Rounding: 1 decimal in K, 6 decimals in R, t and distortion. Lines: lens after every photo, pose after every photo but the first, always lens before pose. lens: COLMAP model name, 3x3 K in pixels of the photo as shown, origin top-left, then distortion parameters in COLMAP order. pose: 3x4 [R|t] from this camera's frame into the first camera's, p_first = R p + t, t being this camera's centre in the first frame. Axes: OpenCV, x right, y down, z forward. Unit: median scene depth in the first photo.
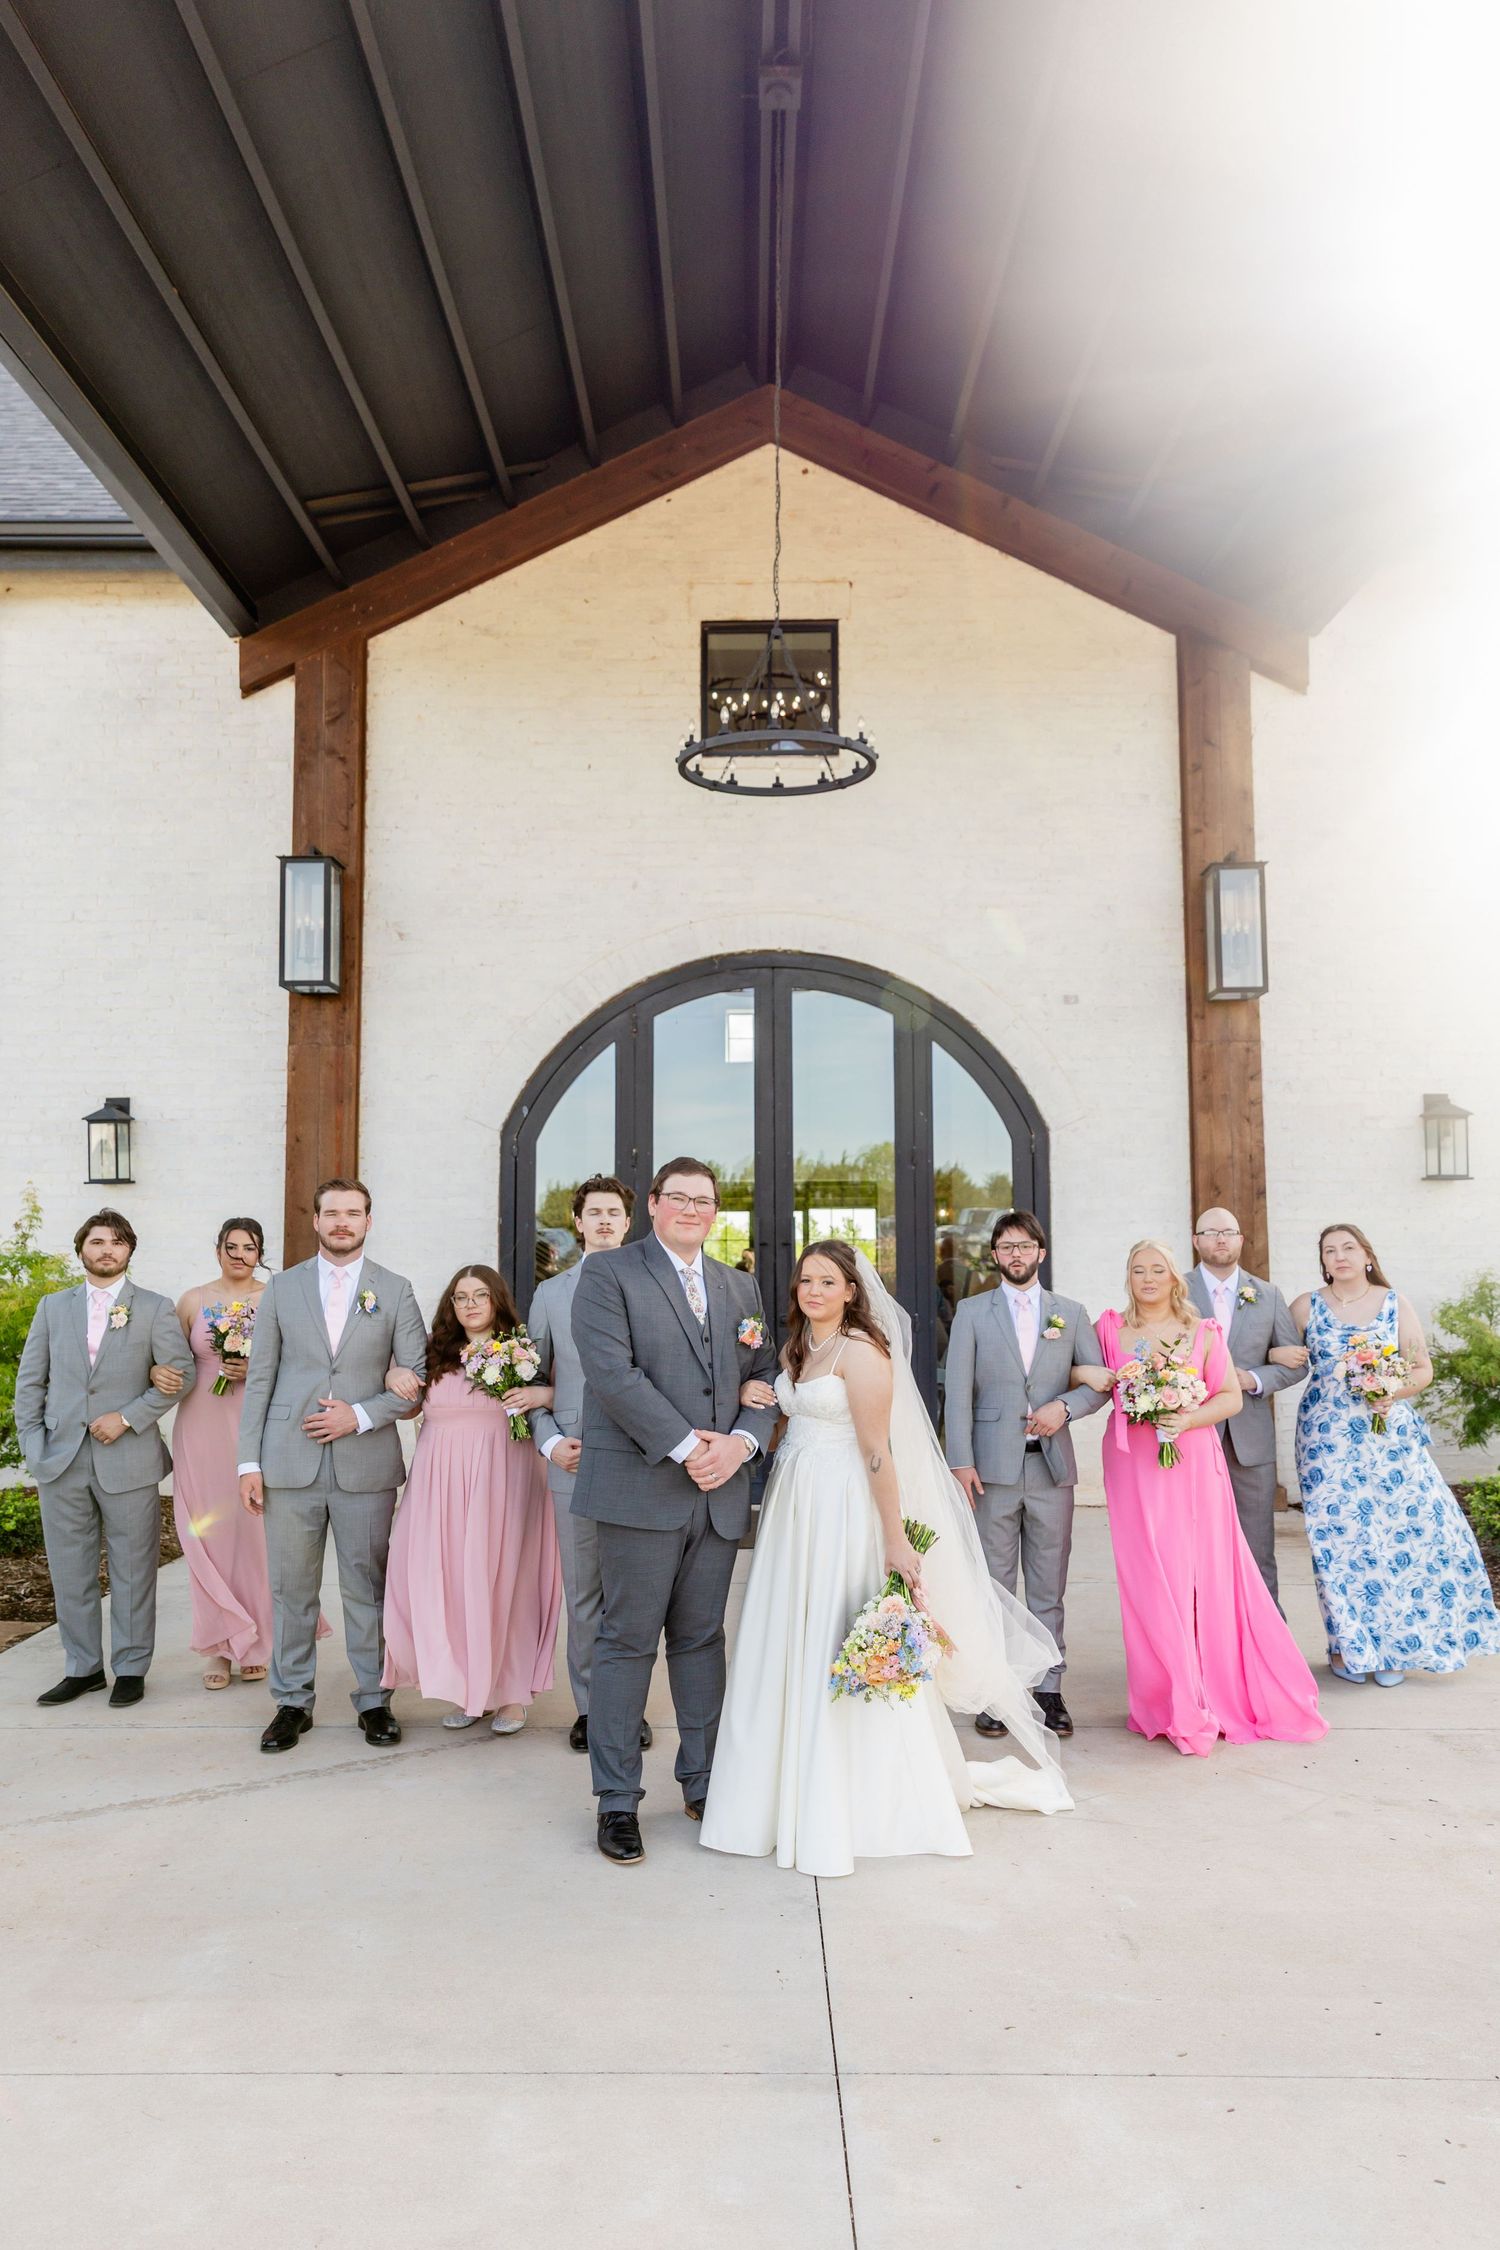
lens RADIAL K [[1513.3, 0, 750.0], [0, 1513.3, 1125.0], [0, 0, 1]] dist [0.001803, 0.000329]
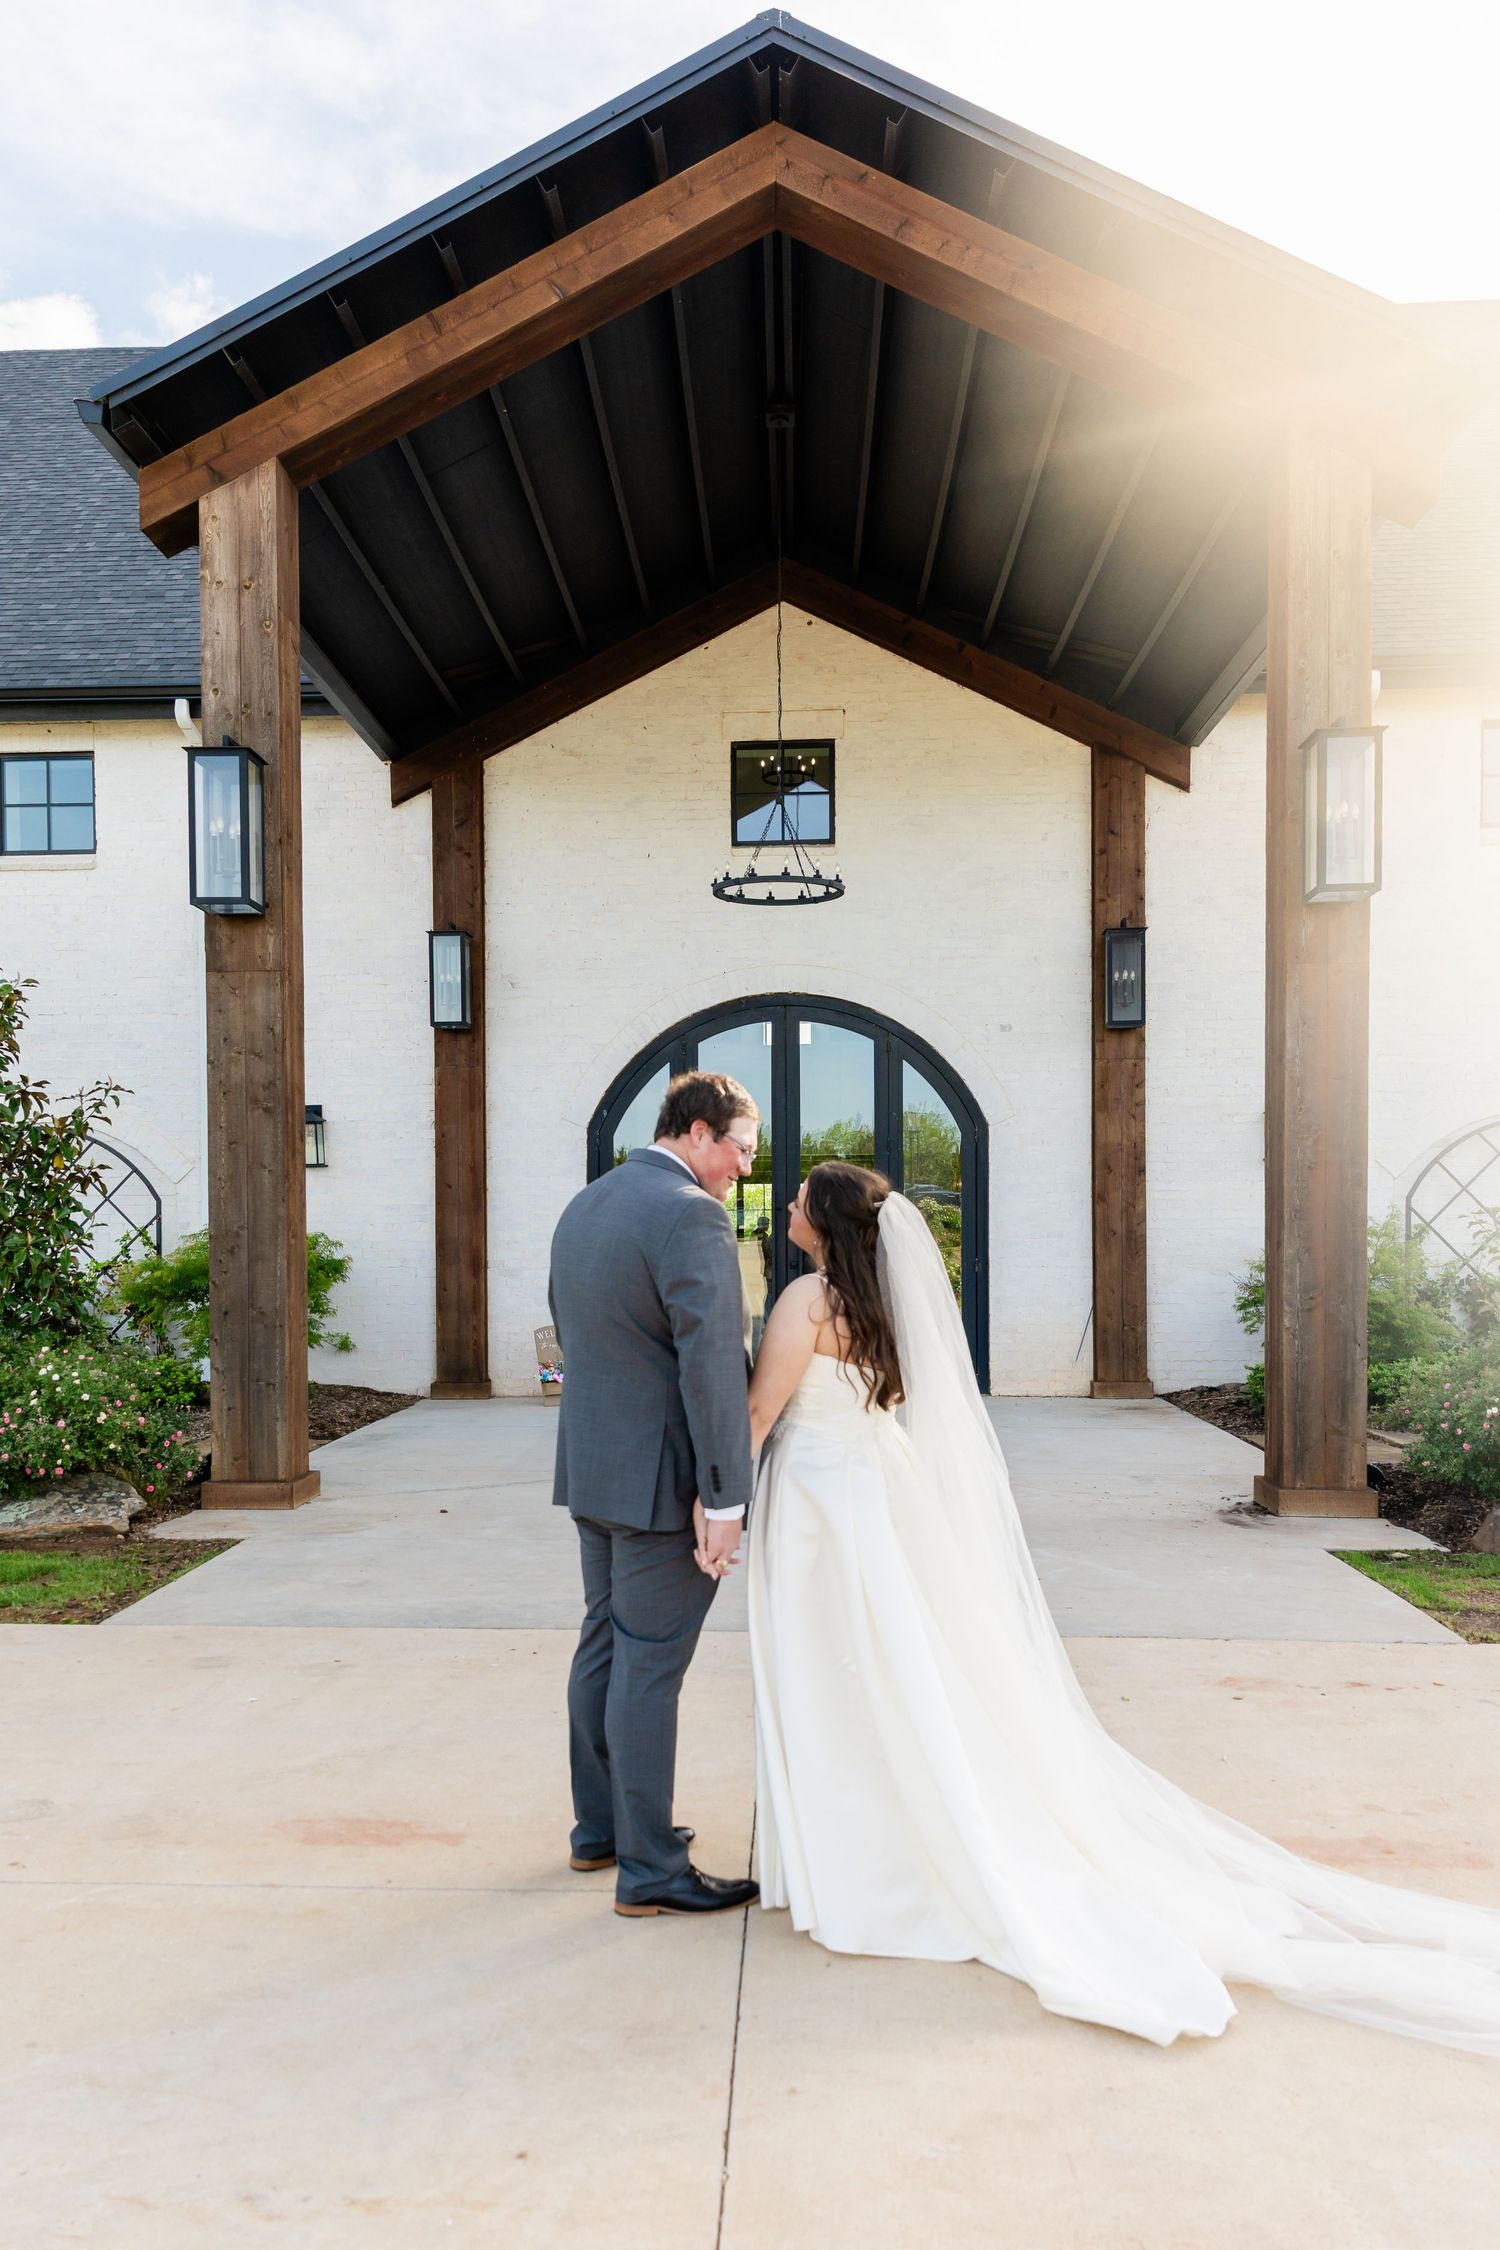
lens RADIAL K [[1513.3, 0, 750.0], [0, 1513.3, 1125.0], [0, 0, 1]] dist [0.001803, 0.000329]
pose [[0.999608, -0.003889, -0.027717, 0.021148], [0.004528, 0.999725, 0.023007, -0.028288], [0.027620, -0.023123, 0.999351, -0.359253]]
